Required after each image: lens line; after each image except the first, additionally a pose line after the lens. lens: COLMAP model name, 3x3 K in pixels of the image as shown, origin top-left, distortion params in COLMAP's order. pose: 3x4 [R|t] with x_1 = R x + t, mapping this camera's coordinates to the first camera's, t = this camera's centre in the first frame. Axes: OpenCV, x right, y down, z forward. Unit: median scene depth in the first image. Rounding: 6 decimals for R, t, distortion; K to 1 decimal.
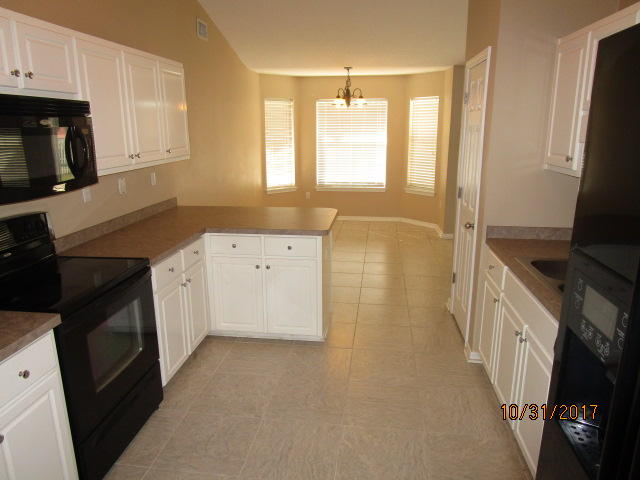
lens RADIAL K [[454.5, 0, 321.4], [0, 454.5, 240.8], [0, 0, 1]] dist [-0.033190, 0.006147]
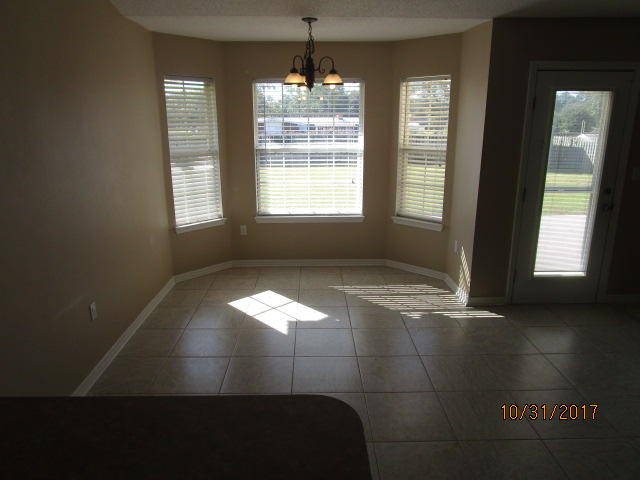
lens RADIAL K [[454.5, 0, 319.7], [0, 454.5, 237.2], [0, 0, 1]] dist [-0.033190, 0.006147]
pose [[0.990986, -0.031271, 0.130268, -0.008595], [0.031646, 0.999499, -0.000812, -0.100227], [-0.130177, 0.004927, 0.991479, 0.398380]]
